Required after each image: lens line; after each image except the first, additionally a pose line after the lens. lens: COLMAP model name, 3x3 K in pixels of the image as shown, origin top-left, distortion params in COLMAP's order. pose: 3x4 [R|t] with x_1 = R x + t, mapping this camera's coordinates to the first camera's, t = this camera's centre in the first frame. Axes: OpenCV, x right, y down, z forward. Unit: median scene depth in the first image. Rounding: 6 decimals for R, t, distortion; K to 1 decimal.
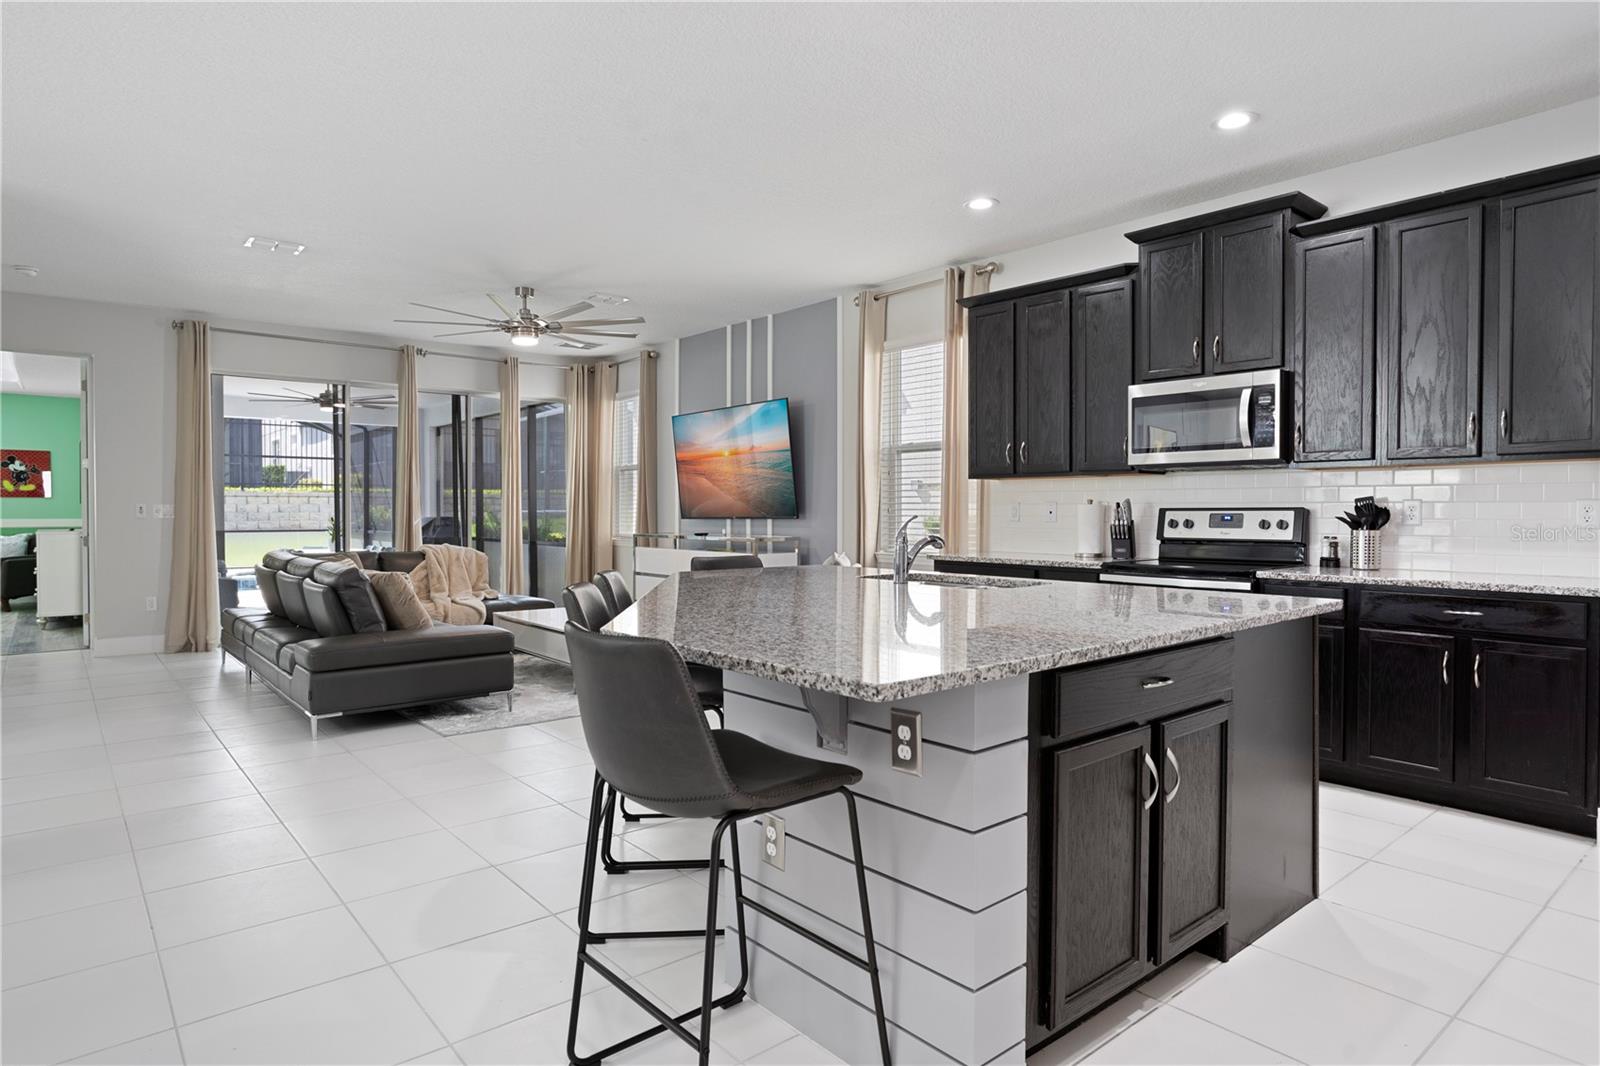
lens RADIAL K [[903.6, 0, 789.0], [0, 903.6, 537.7], [0, 0, 1]] dist [-0.029948, 0.014761]
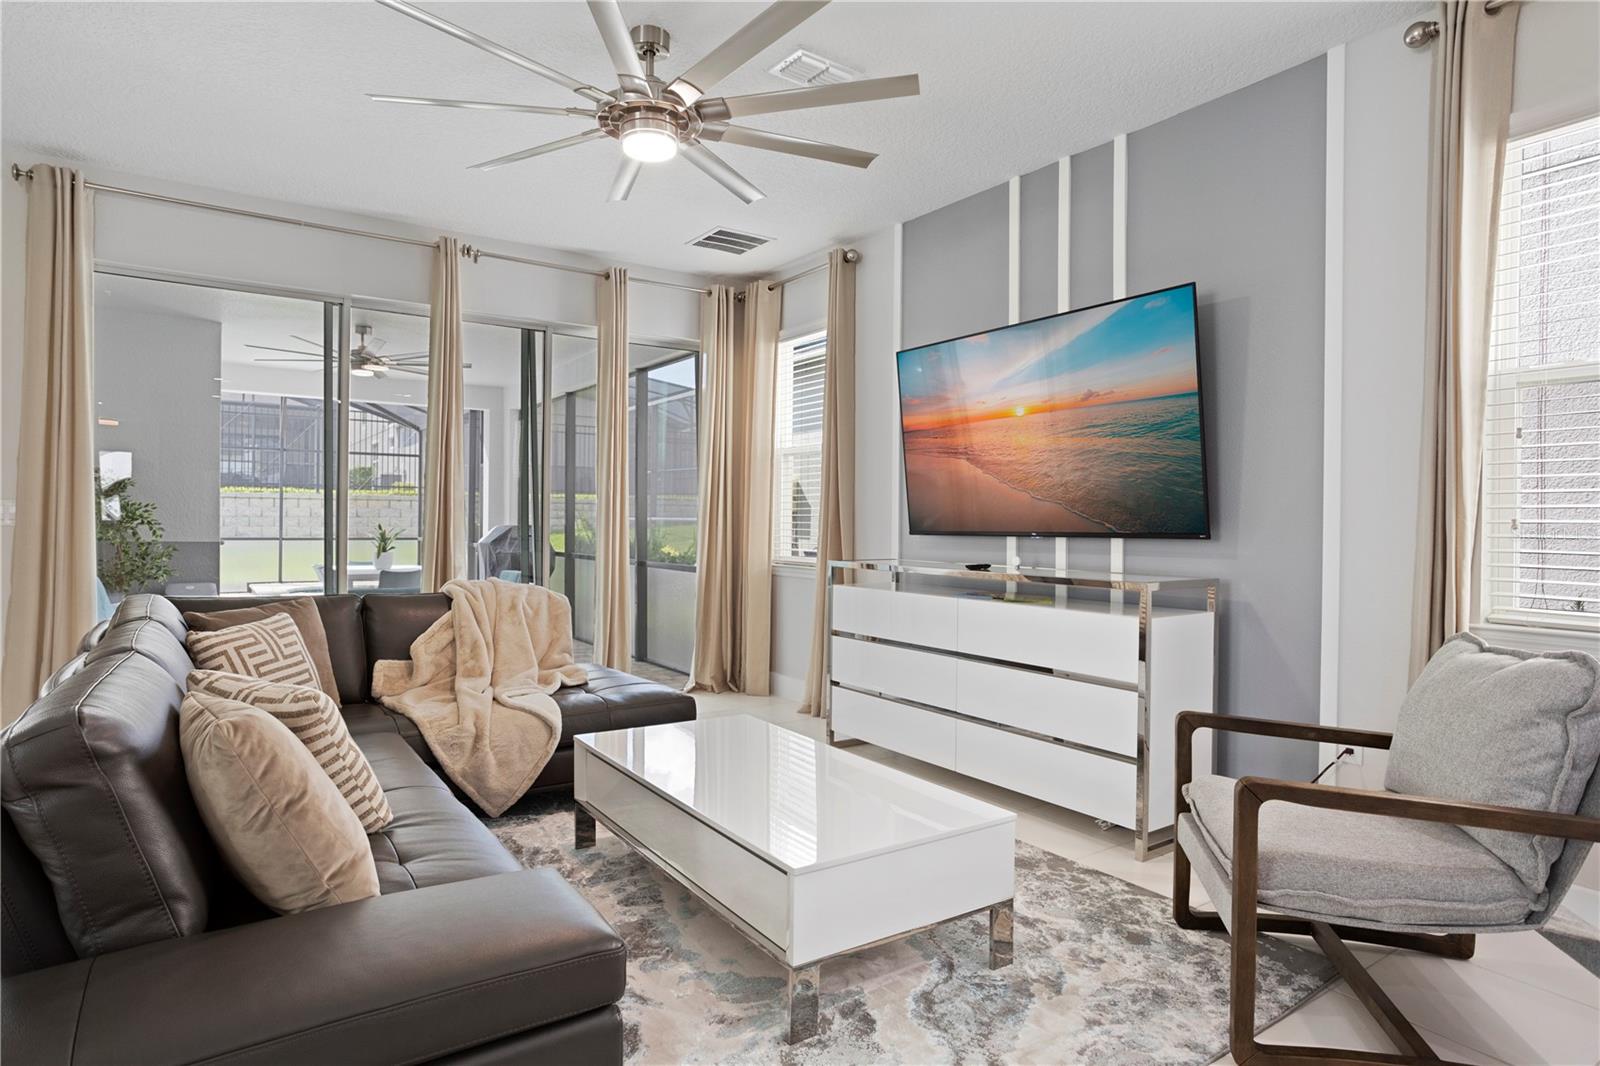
lens RADIAL K [[888.1, 0, 803.5], [0, 888.1, 530.2], [0, 0, 1]] dist [-0.024079, 0.003984]
pose [[0.996524, 0.009877, -0.082723, -0.140082], [-0.011370, 0.999780, -0.017600, -0.013121], [0.082531, 0.018479, 0.996417, 0.445609]]
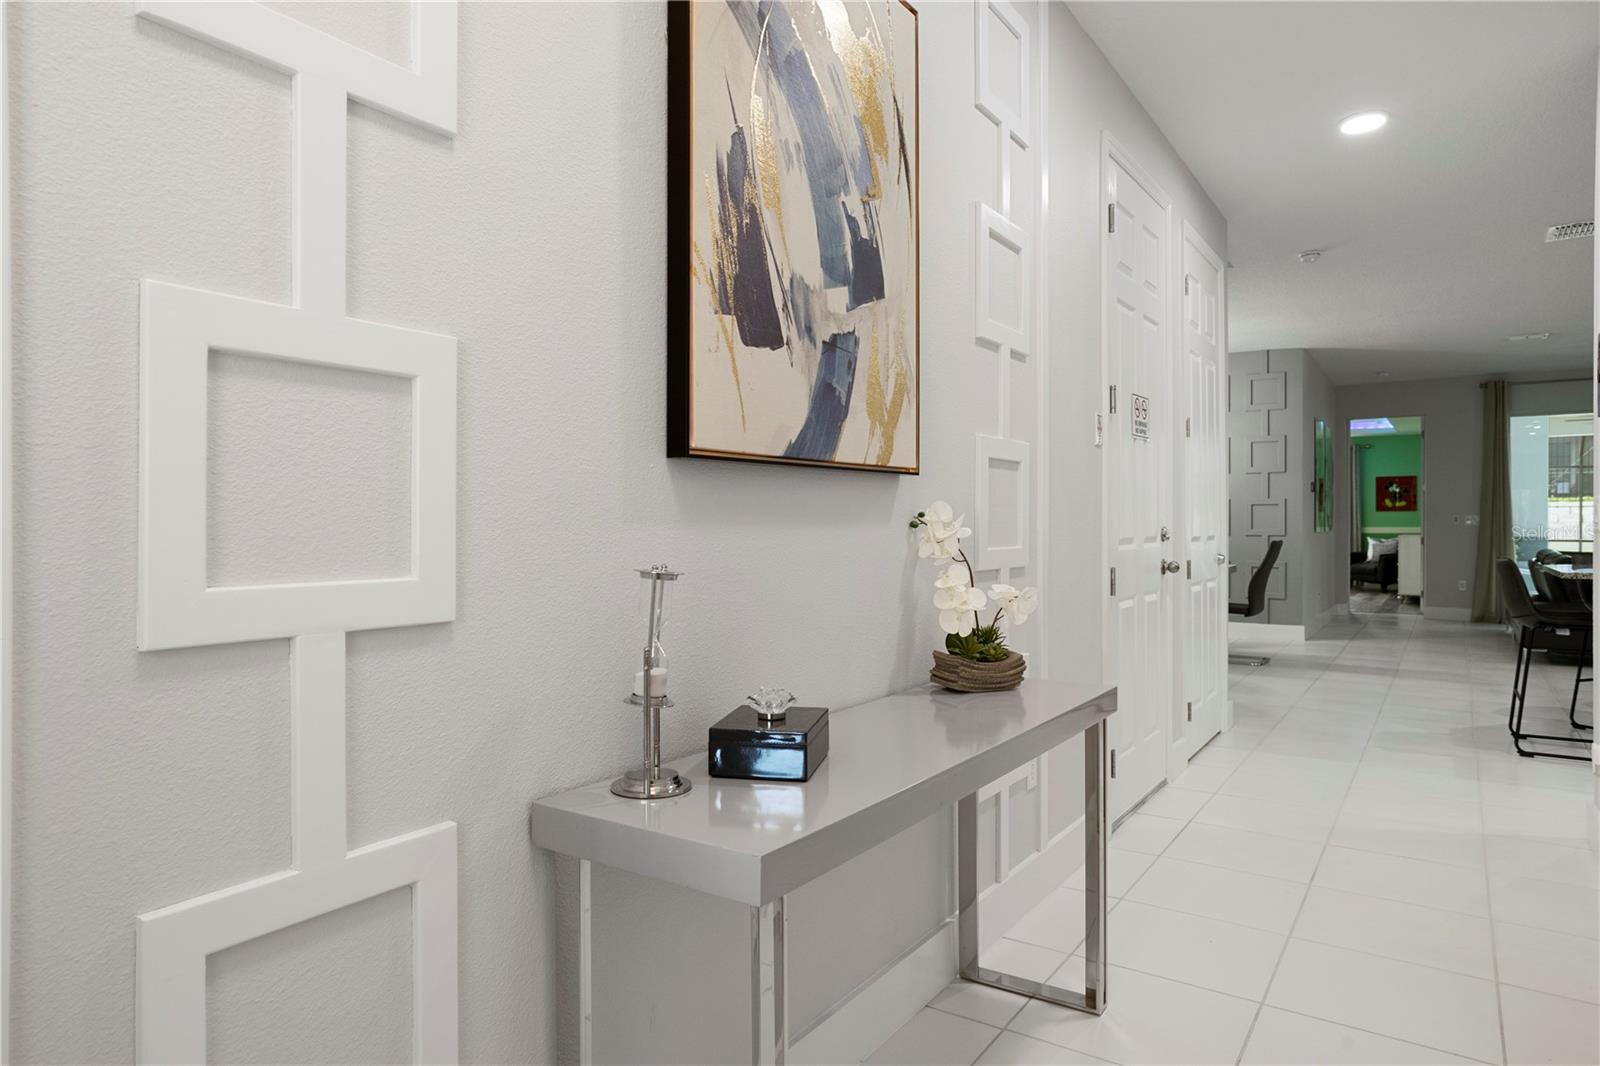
lens RADIAL K [[993.8, 0, 797.5], [0, 993.8, 534.6], [0, 0, 1]] dist [0.004516, 0.000652]
pose [[0.291797, 0.007842, -0.956448, 0.422262], [-0.028209, 0.999602, -0.000411, 0.020980], [0.956064, 0.027100, 0.291903, -0.402941]]
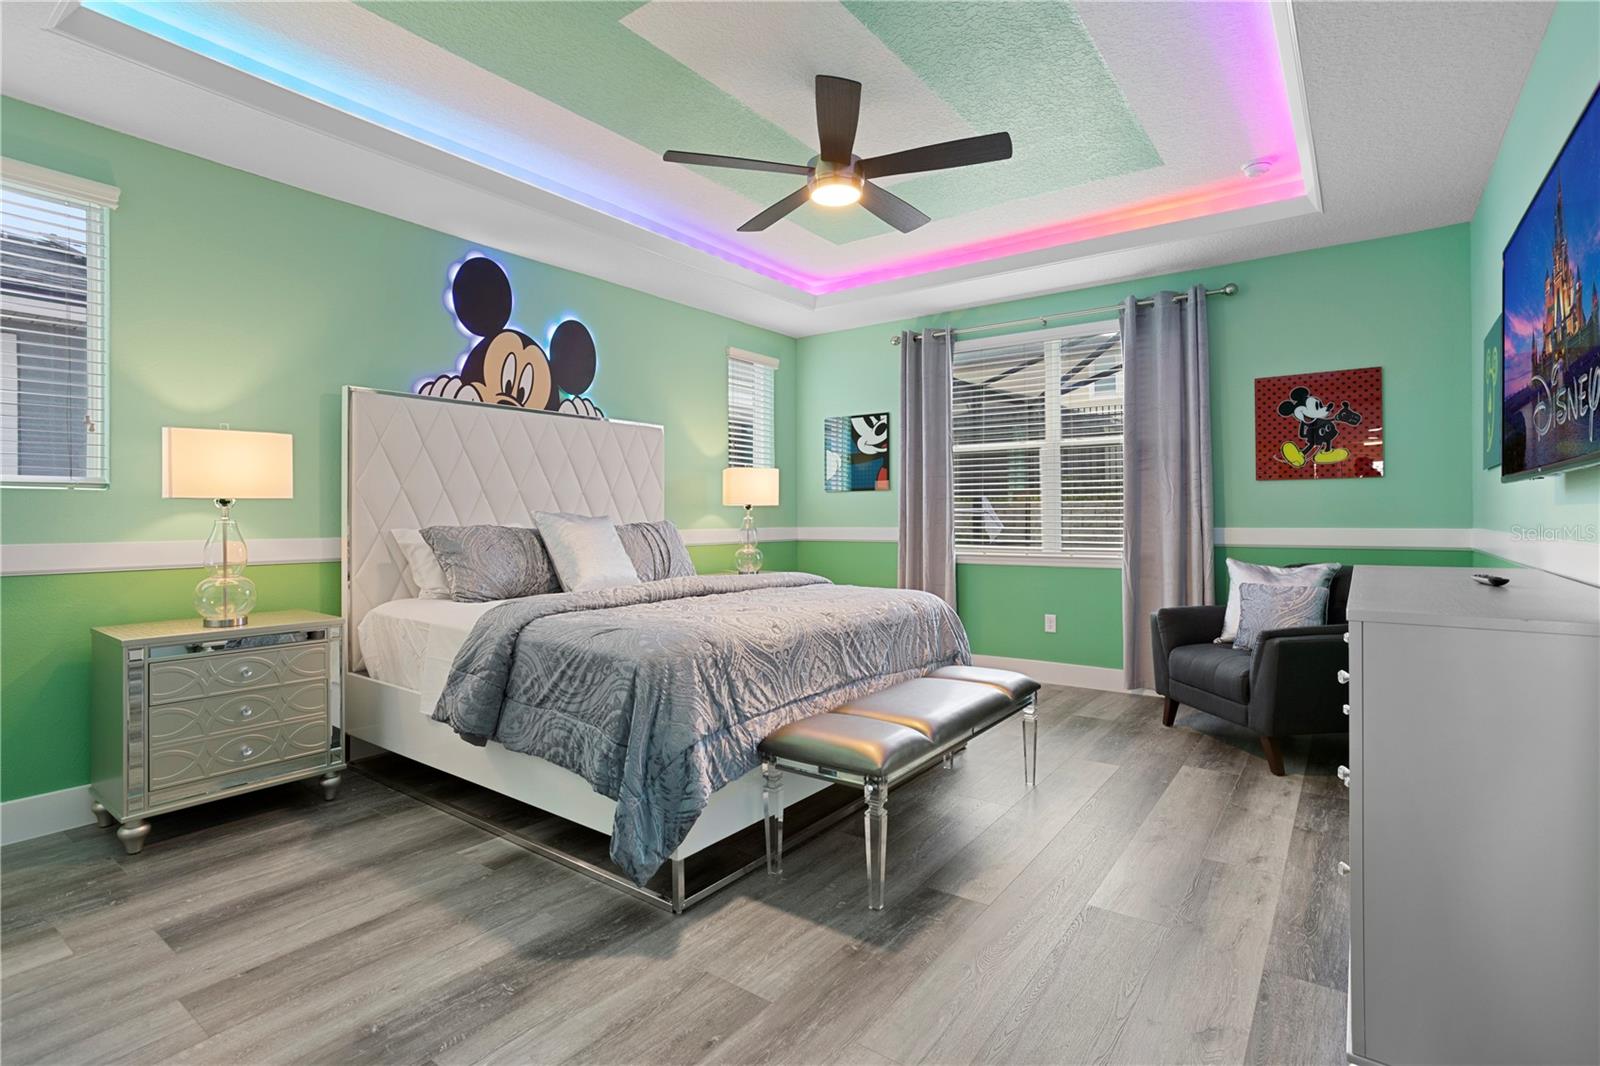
lens RADIAL K [[772.5, 0, 802.2], [0, 772.5, 523.6], [0, 0, 1]] dist [-0.020455, 0.009953]
pose [[0.246639, -0.001874, -0.969105, -0.833160], [-0.017822, 0.999820, -0.006469, -0.025233], [0.968943, 0.018867, 0.246562, 0.985552]]
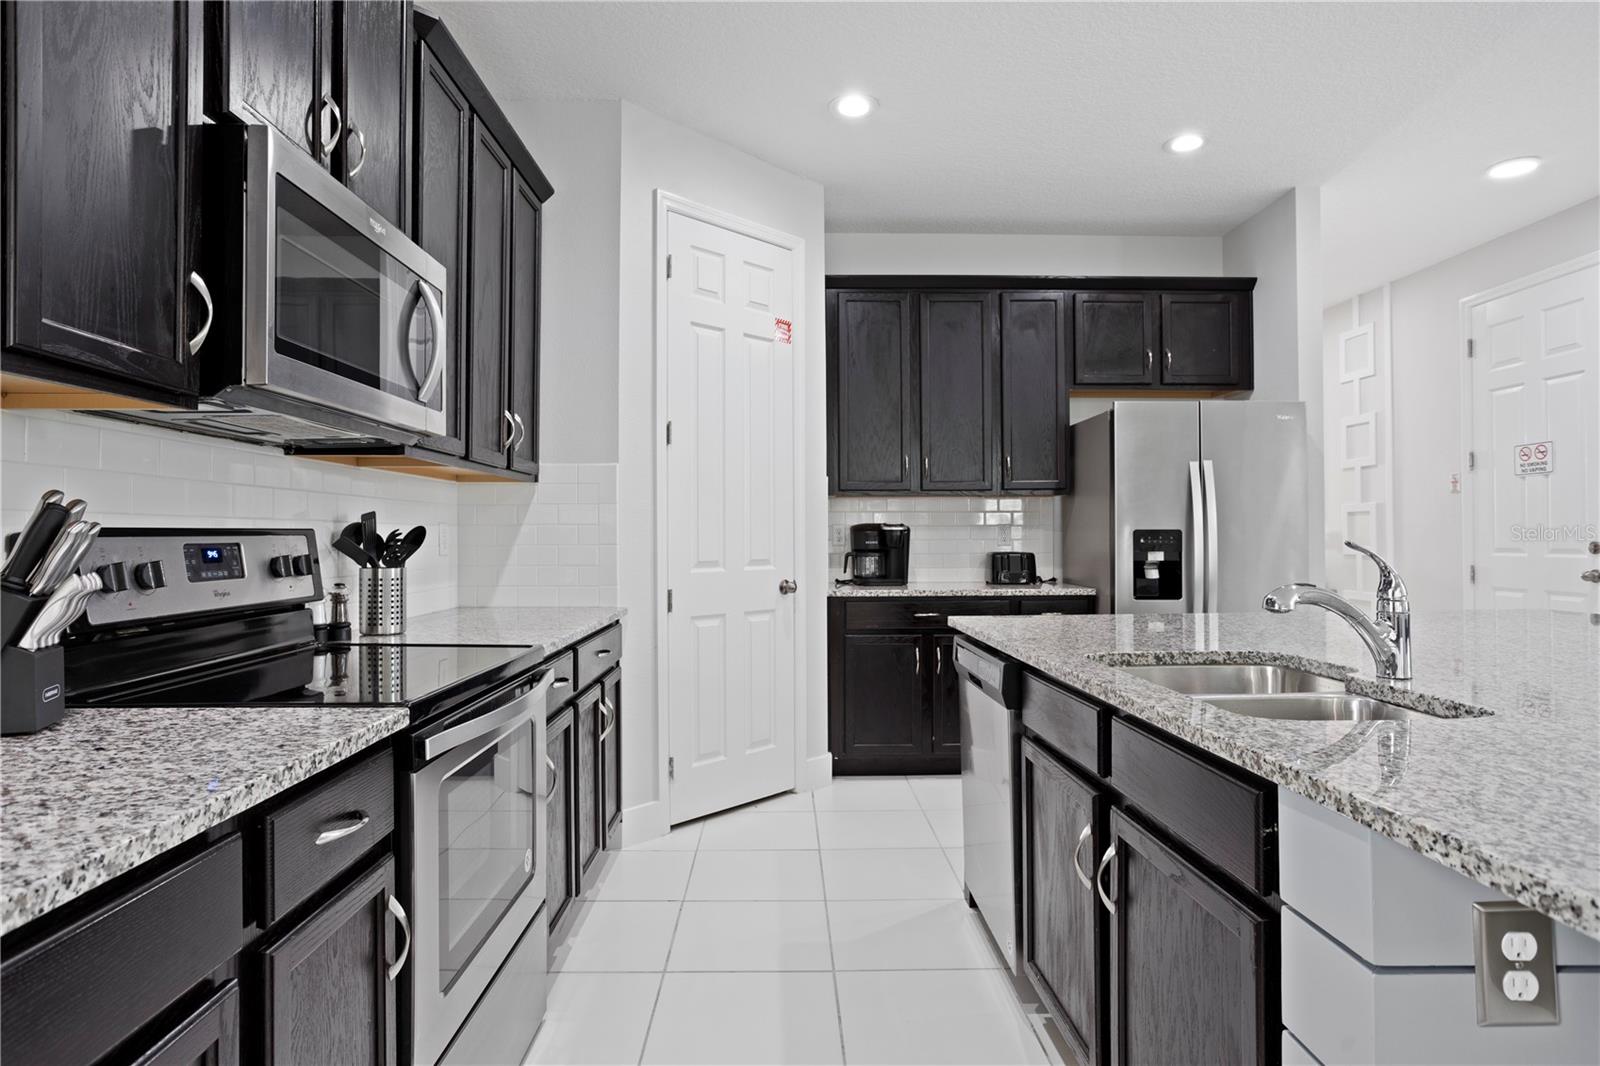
lens RADIAL K [[888.1, 0, 793.4], [0, 888.1, 522.6], [0, 0, 1]] dist [-0.024079, 0.003984]
pose [[-0.777292, 0.014546, 0.628972, 0.030585], [0.024672, 0.999668, 0.007371, -0.017495], [-0.628657, 0.021248, -0.777393, 0.617374]]
